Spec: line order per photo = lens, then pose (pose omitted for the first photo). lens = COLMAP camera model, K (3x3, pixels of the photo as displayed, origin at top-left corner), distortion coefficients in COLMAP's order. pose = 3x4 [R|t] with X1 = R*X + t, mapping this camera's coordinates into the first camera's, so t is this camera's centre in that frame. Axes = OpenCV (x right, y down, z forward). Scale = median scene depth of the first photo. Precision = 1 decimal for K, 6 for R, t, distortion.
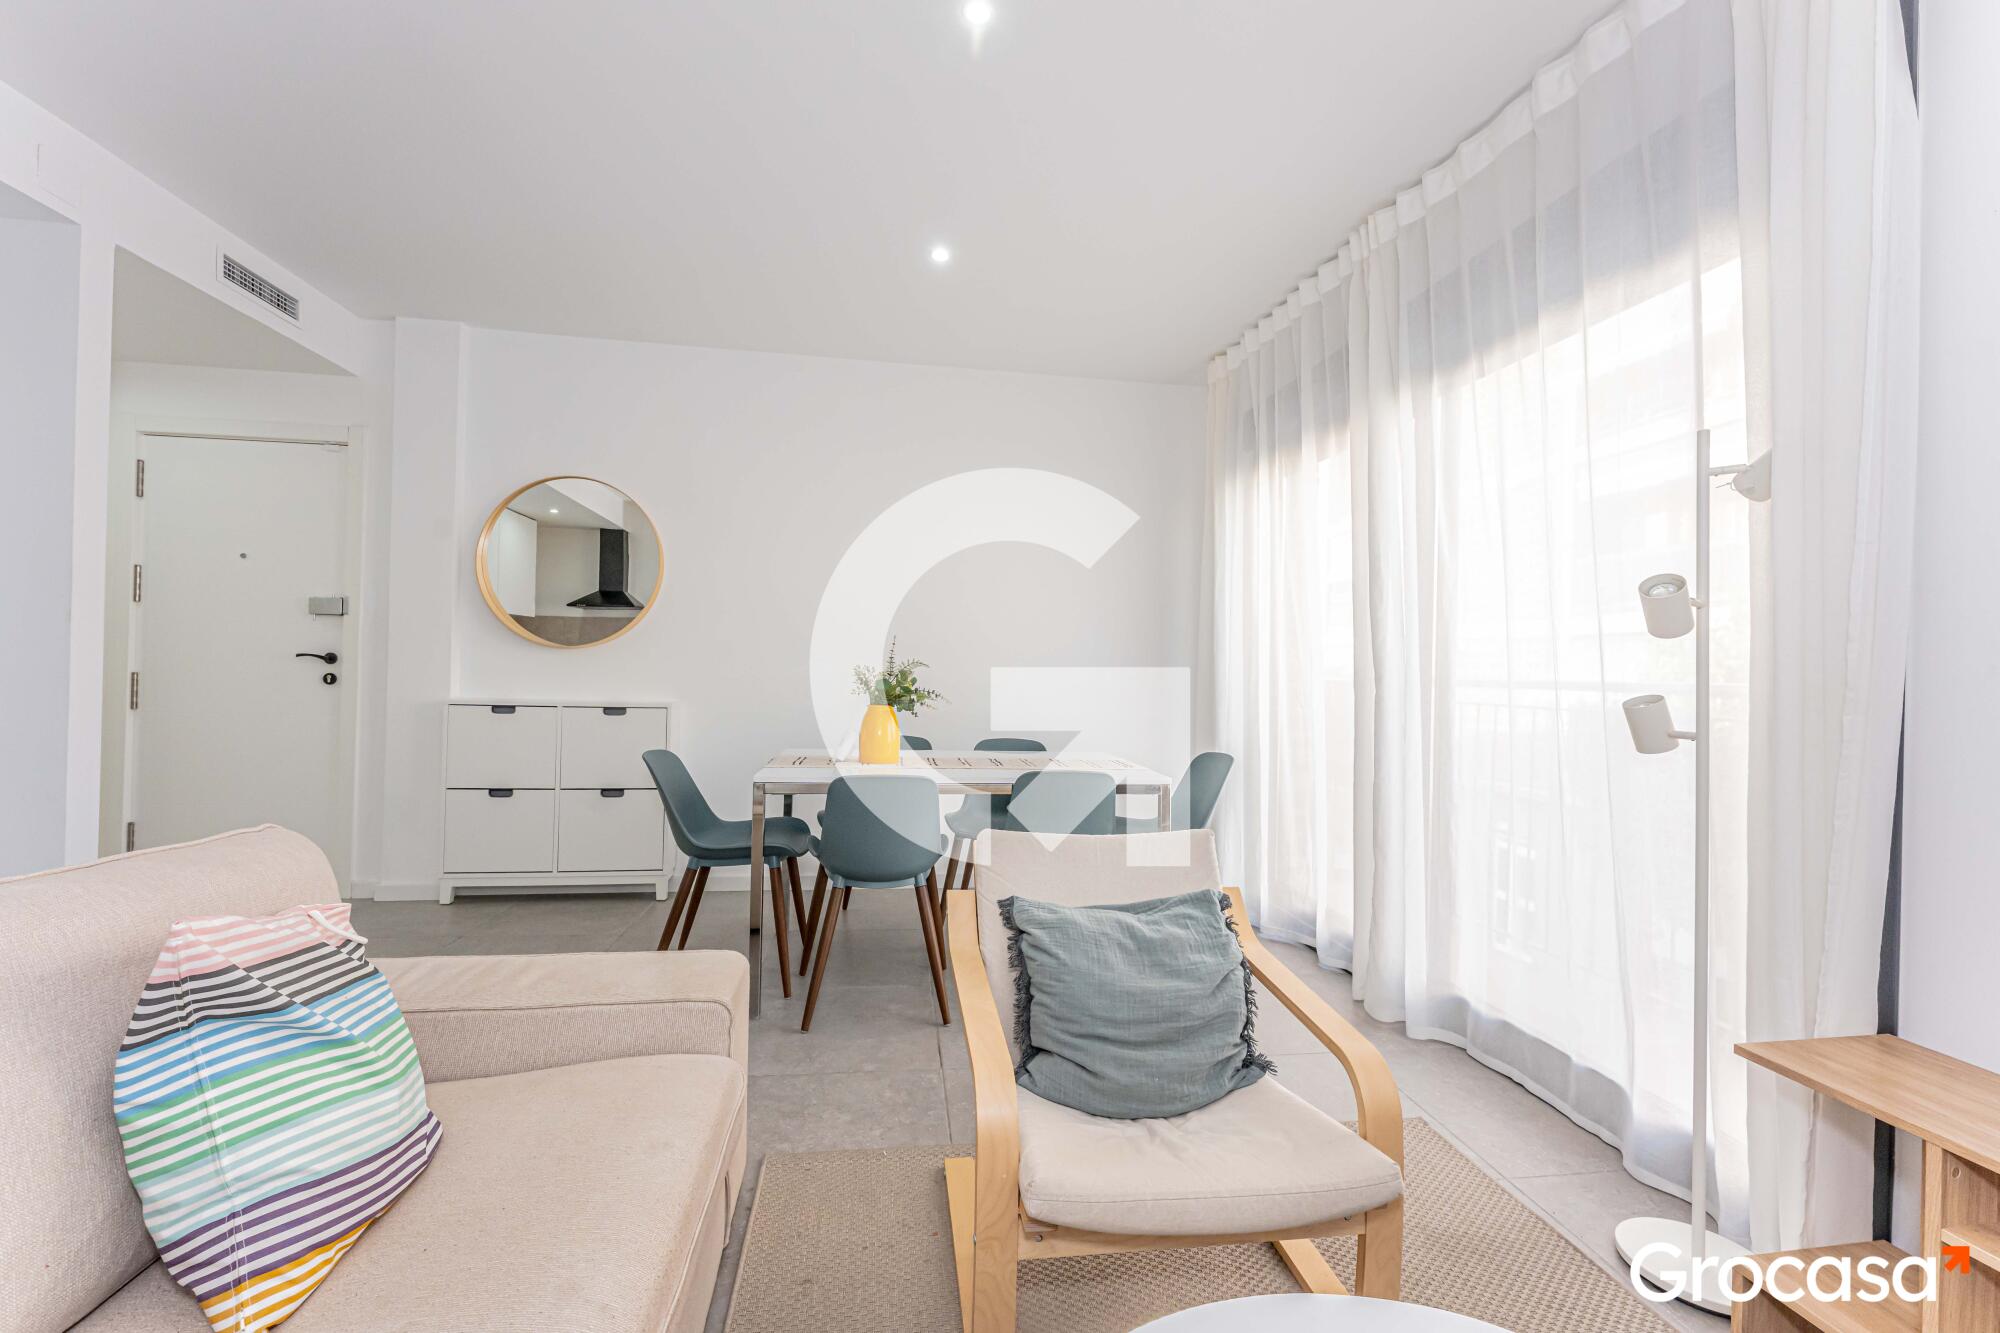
lens RADIAL K [[820.9, 0, 1000.0], [0, 820.9, 666.5], [0, 0, 1]] dist [-0.001791, -0.000328]
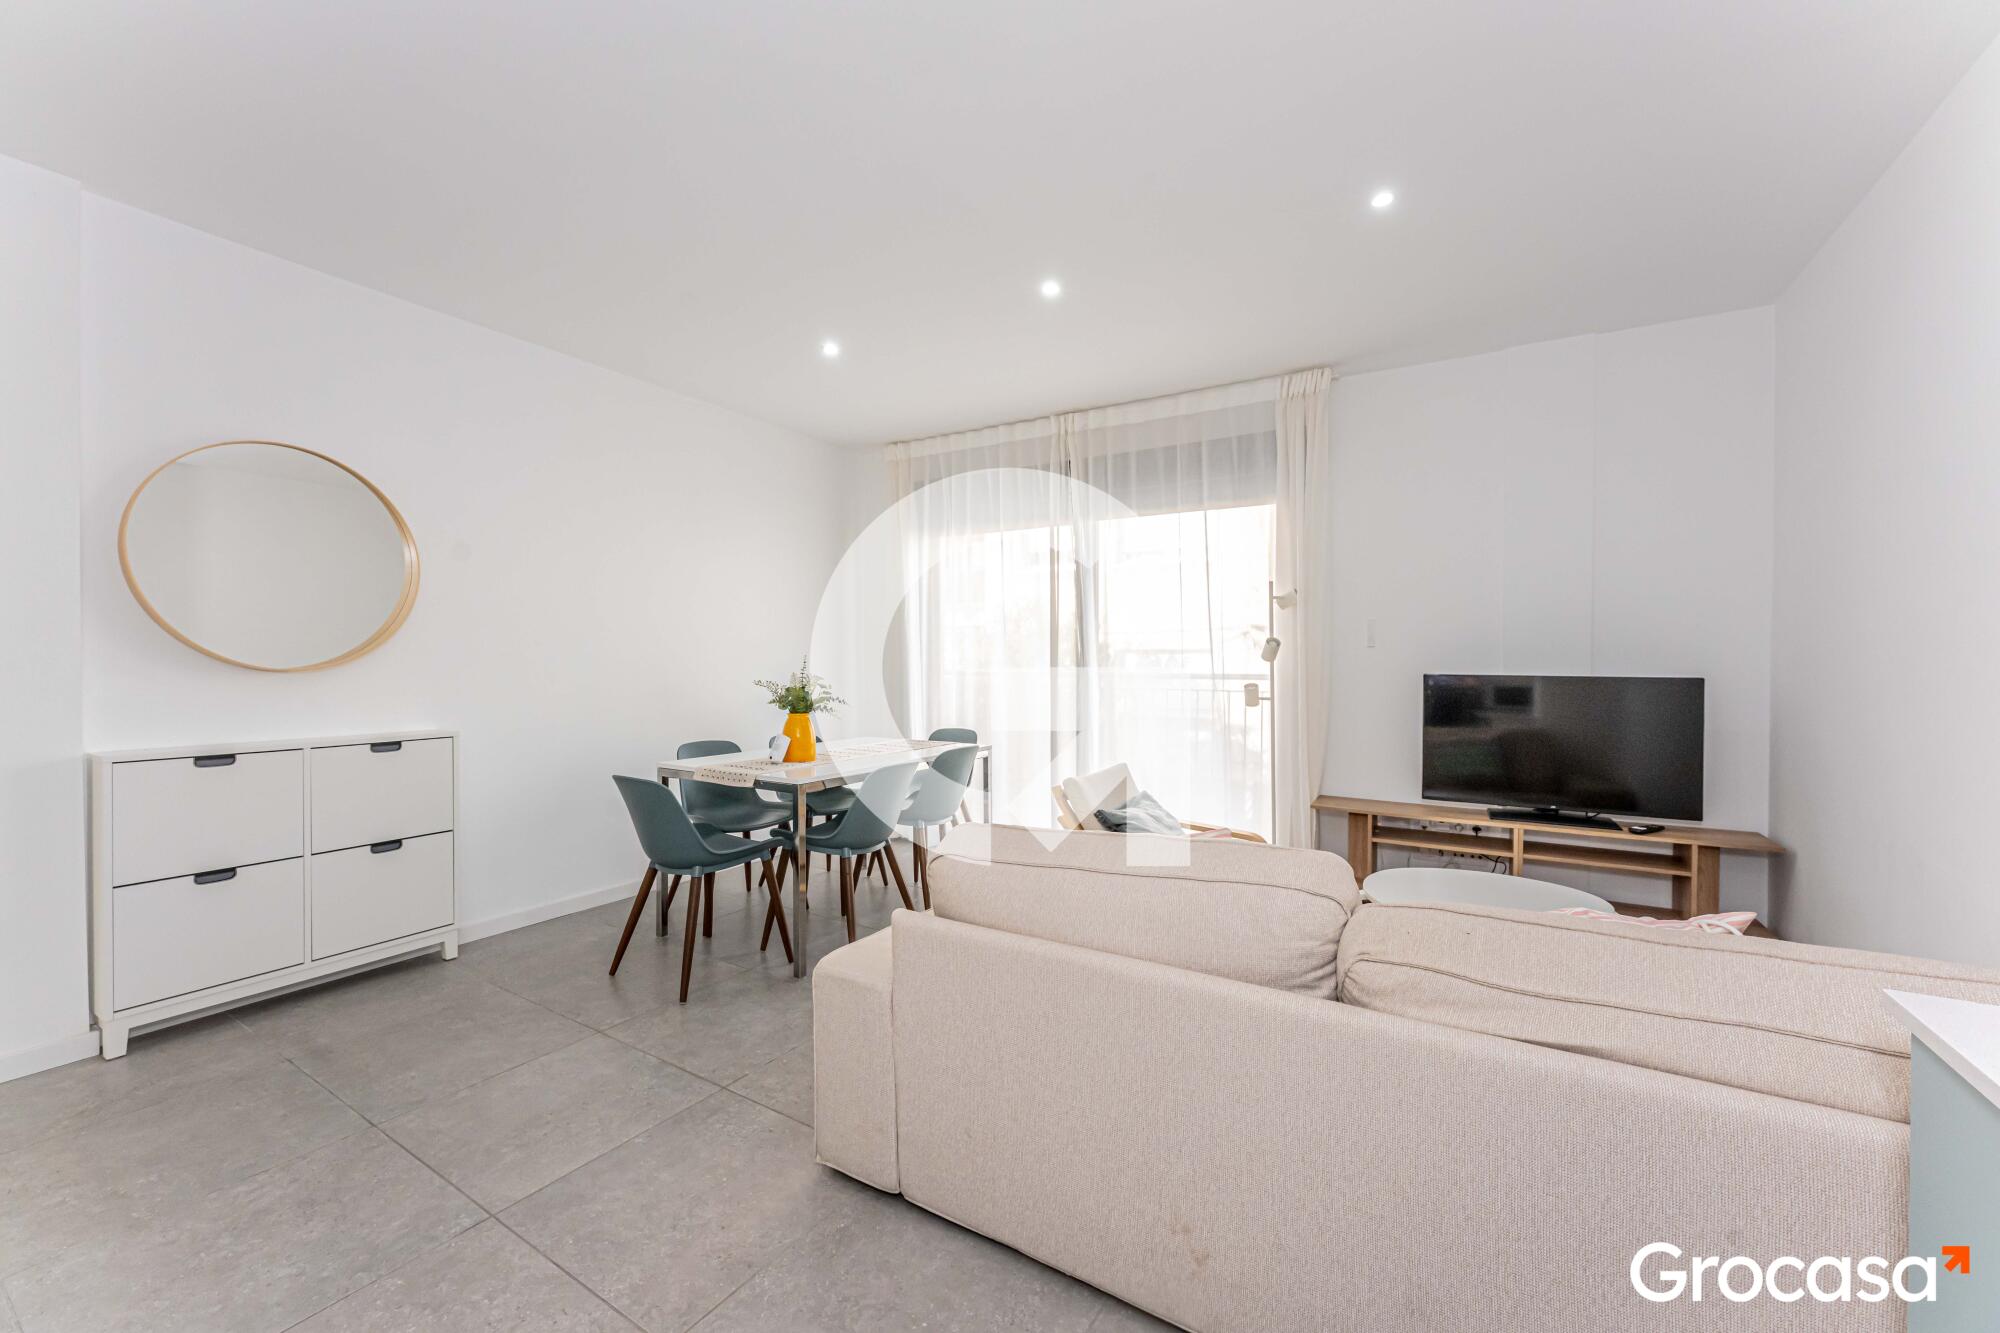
lens RADIAL K [[784.4, 0, 990.9], [0, 784.4, 660.0], [0, 0, 1]] dist [-0.011027, 0.000023]
pose [[0.639092, -0.018161, 0.768916, -0.717983], [0.015561, 0.999822, 0.010681, -0.034226], [-0.768973, 0.005139, 0.639261, 0.038057]]
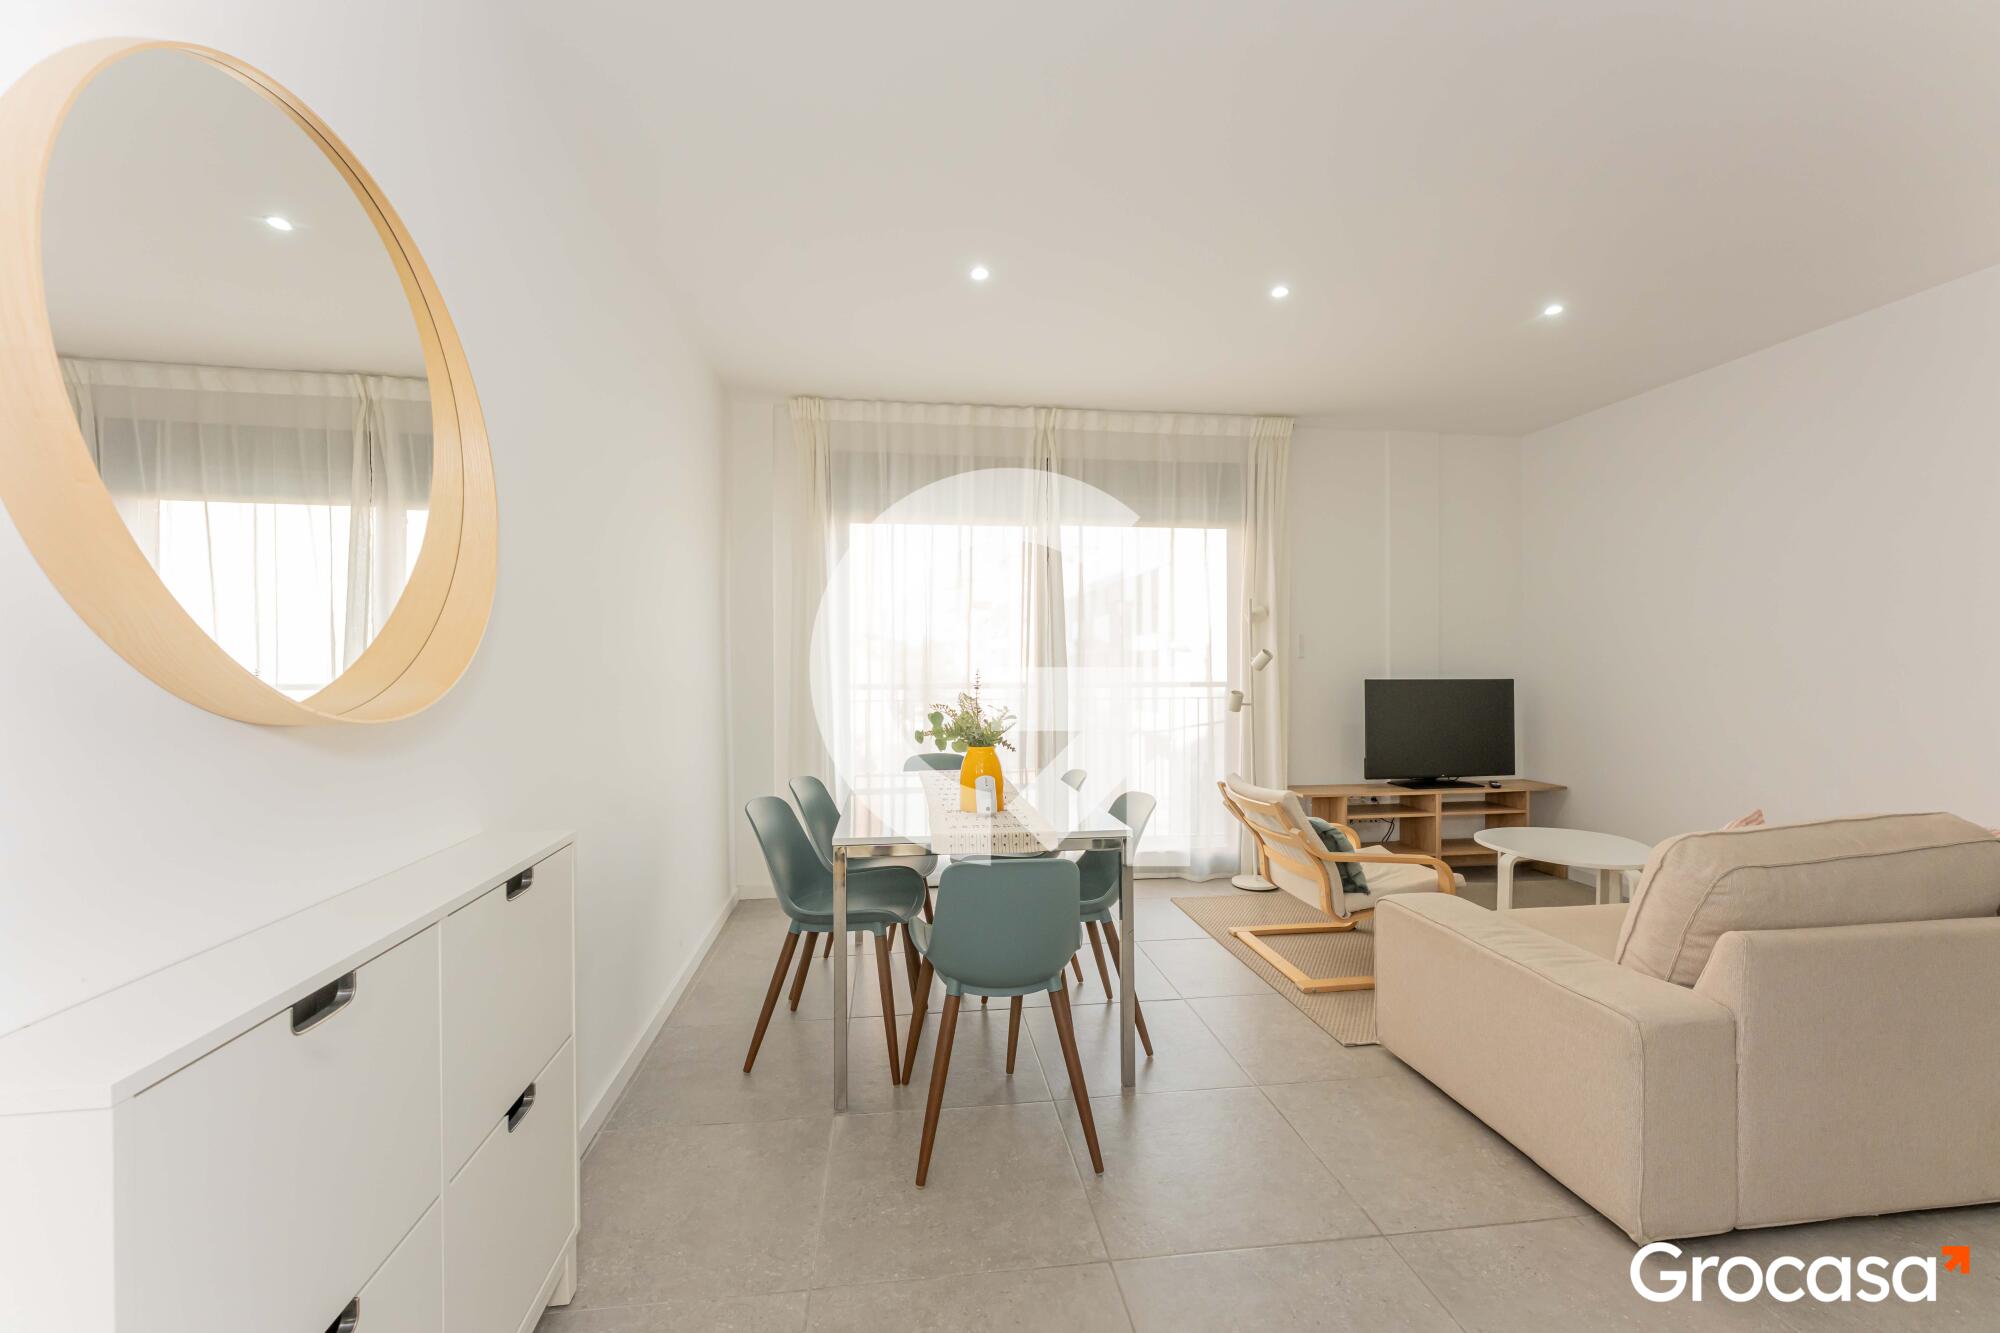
lens RADIAL K [[784.4, 0, 990.9], [0, 784.4, 660.0], [0, 0, 1]] dist [-0.011027, 0.000023]
pose [[0.015510, -0.012157, 0.999806, -0.855083], [0.012582, 0.999849, 0.011962, -0.050295], [-0.999801, 0.012394, 0.015660, 0.832059]]
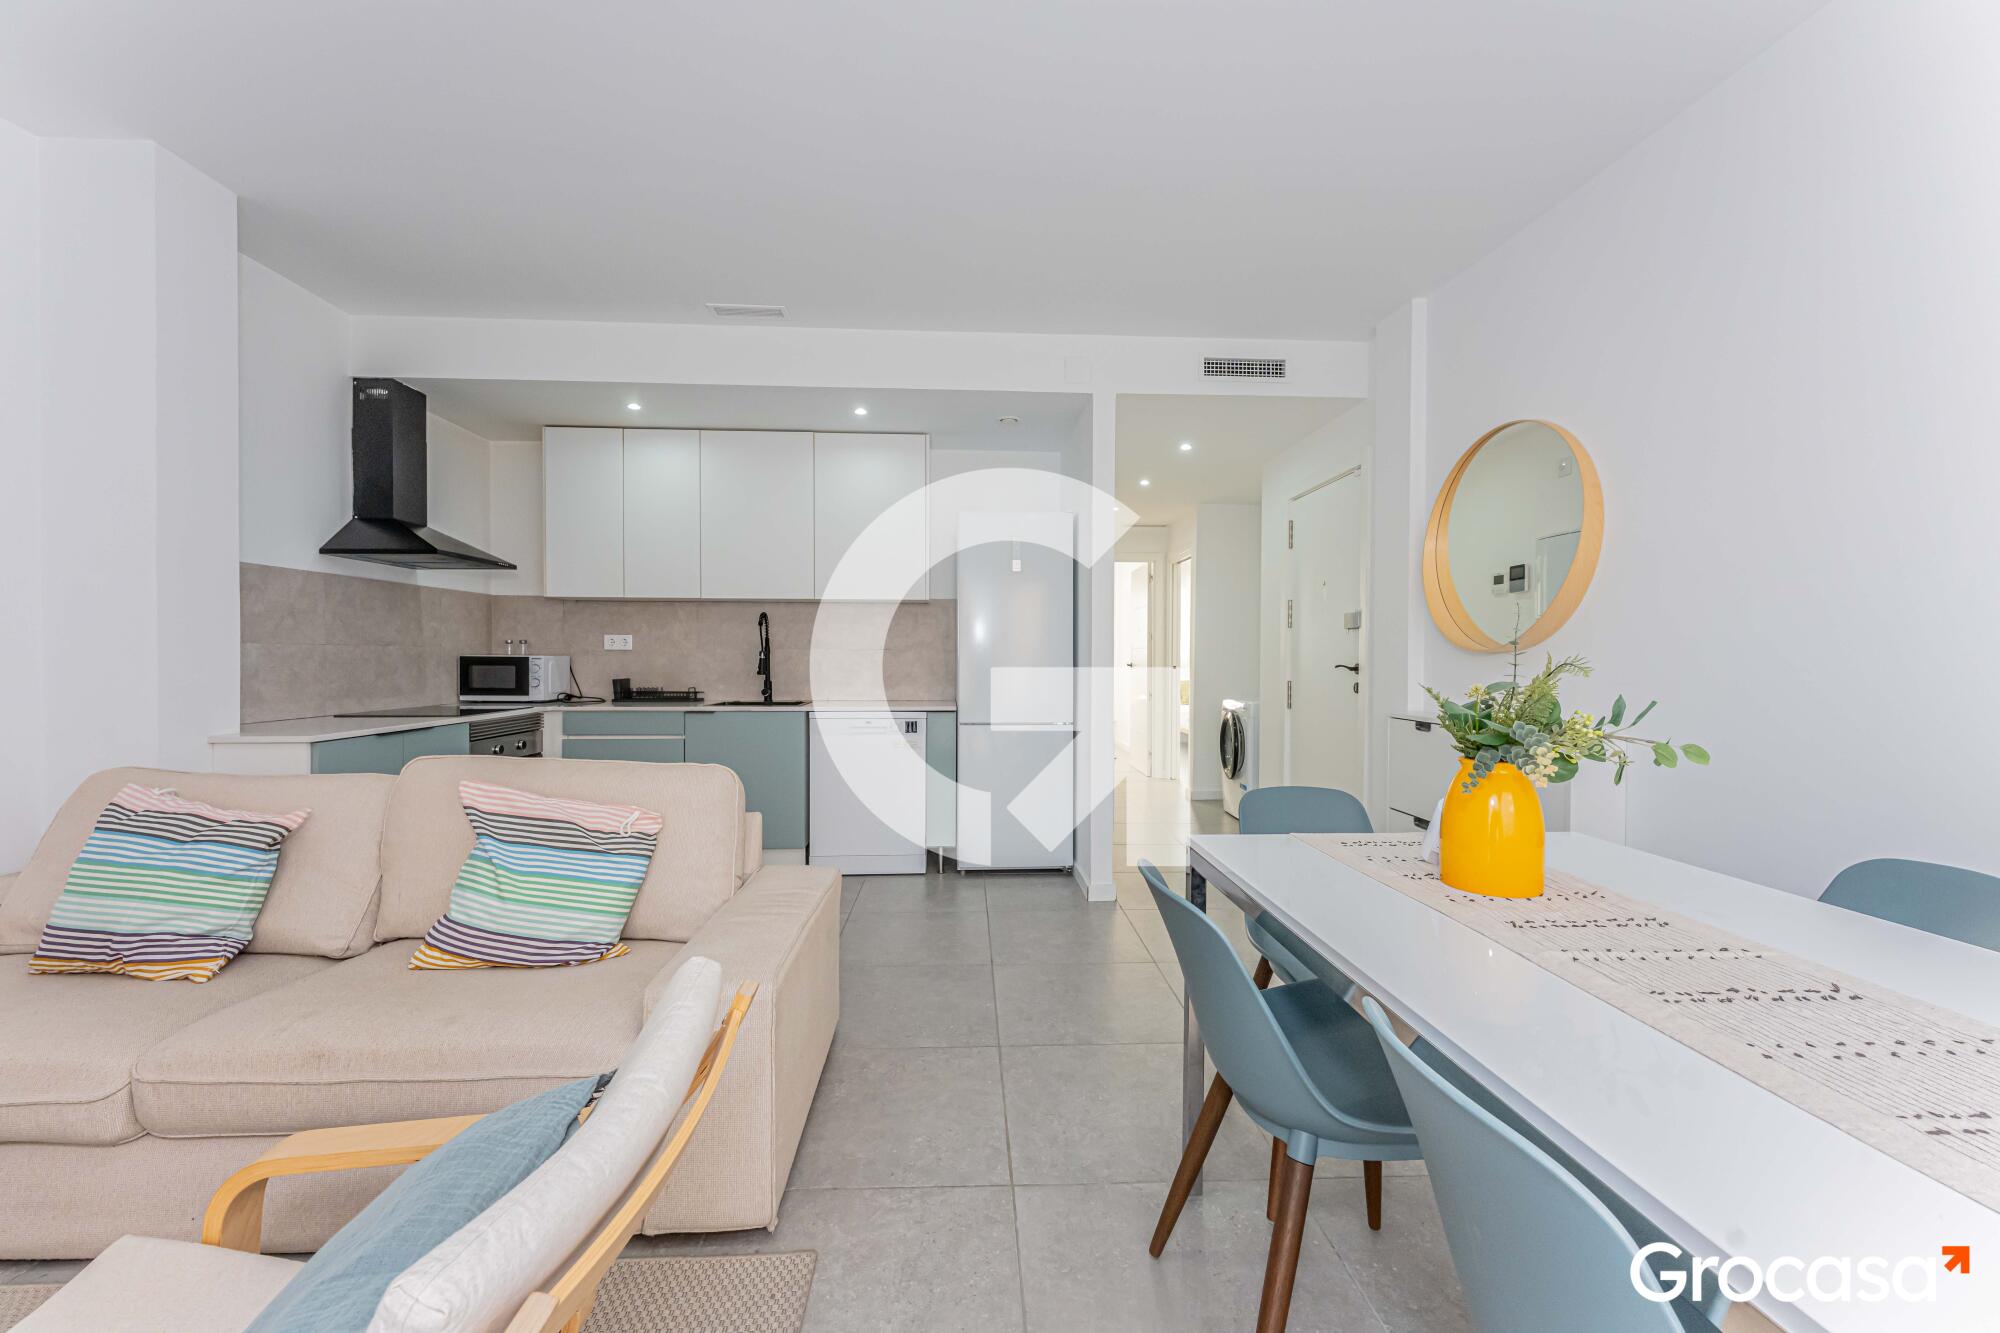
lens RADIAL K [[790.8, 0, 997.4], [0, 790.8, 668.4], [0, 0, 1]] dist [0.001294, 0.000112]
pose [[-0.102456, -0.012356, -0.994661, 0.272115], [-0.012476, 0.999860, -0.011135, 0.006831], [0.994659, 0.011269, -0.102595, 0.659436]]
